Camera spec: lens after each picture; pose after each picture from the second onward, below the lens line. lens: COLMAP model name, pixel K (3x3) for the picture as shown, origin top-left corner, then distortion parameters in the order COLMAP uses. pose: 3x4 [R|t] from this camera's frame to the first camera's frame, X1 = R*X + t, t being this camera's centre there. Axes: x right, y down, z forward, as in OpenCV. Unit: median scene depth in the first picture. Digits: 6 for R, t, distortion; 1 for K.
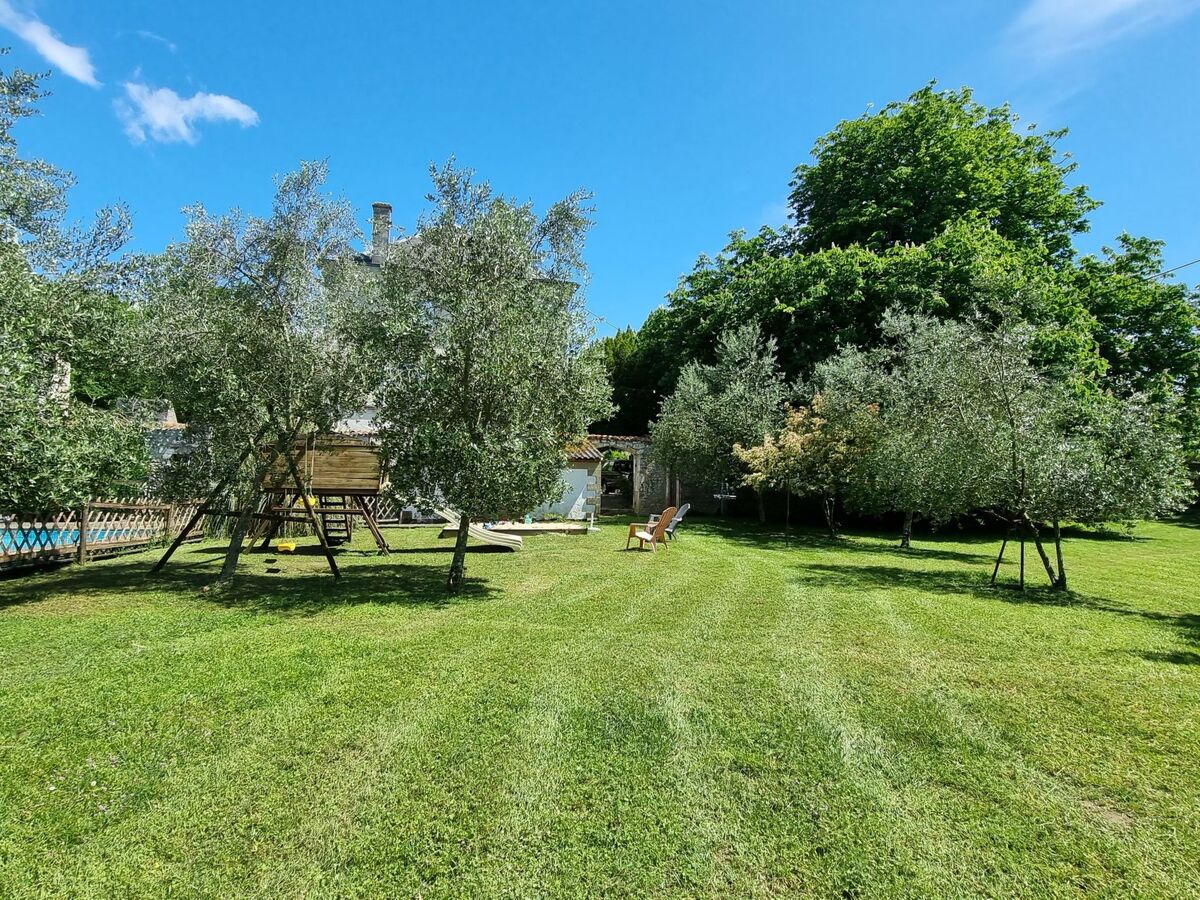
lens RADIAL K [[684.0, 0, 600.9], [0, 684.0, 454.9], [0, 0, 1]] dist [-0.004116, -0.000746]
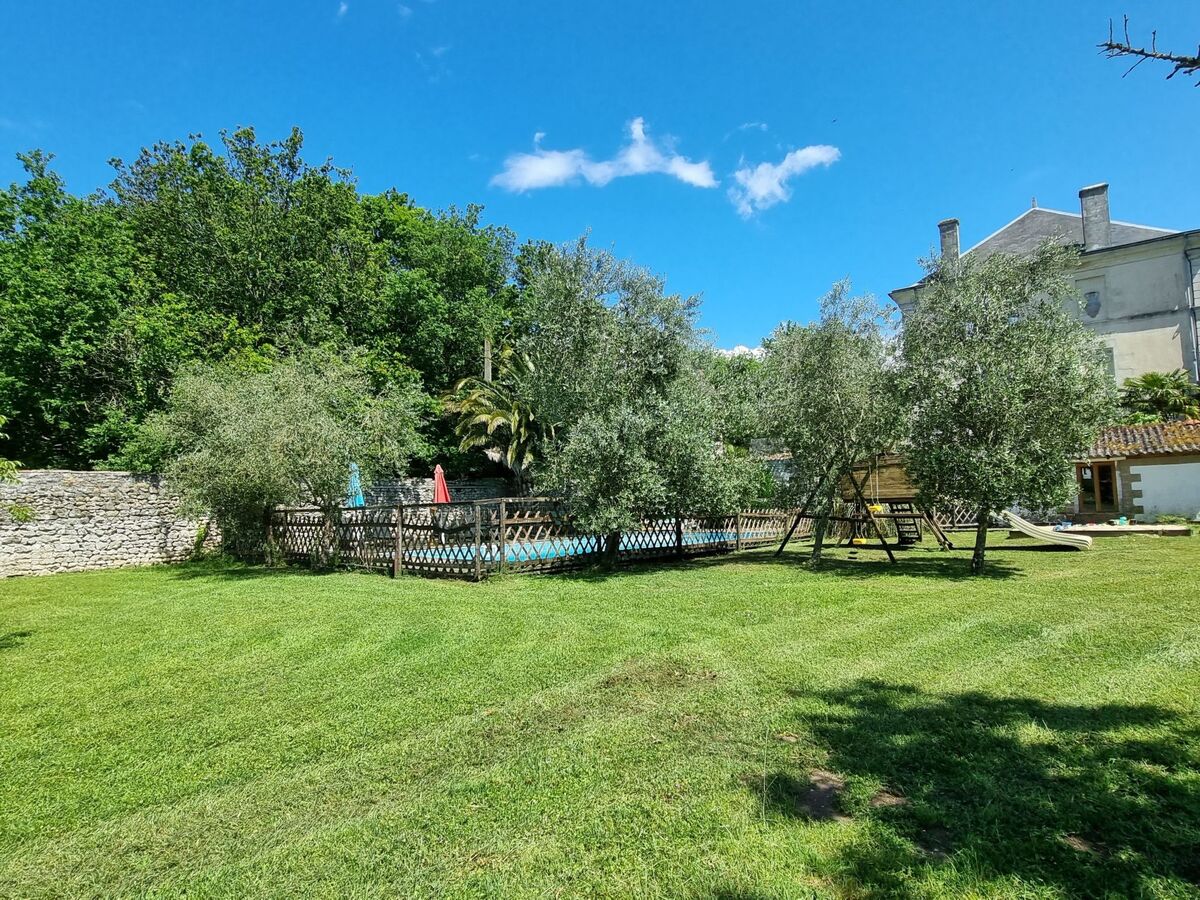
lens RADIAL K [[684.0, 0, 600.9], [0, 684.0, 454.9], [0, 0, 1]] dist [-0.004116, -0.000746]
pose [[0.664694, -0.089624, -0.741720, 0.207648], [0.077736, 0.995687, -0.050649, -0.008833], [0.743060, -0.023992, 0.668794, -0.274992]]
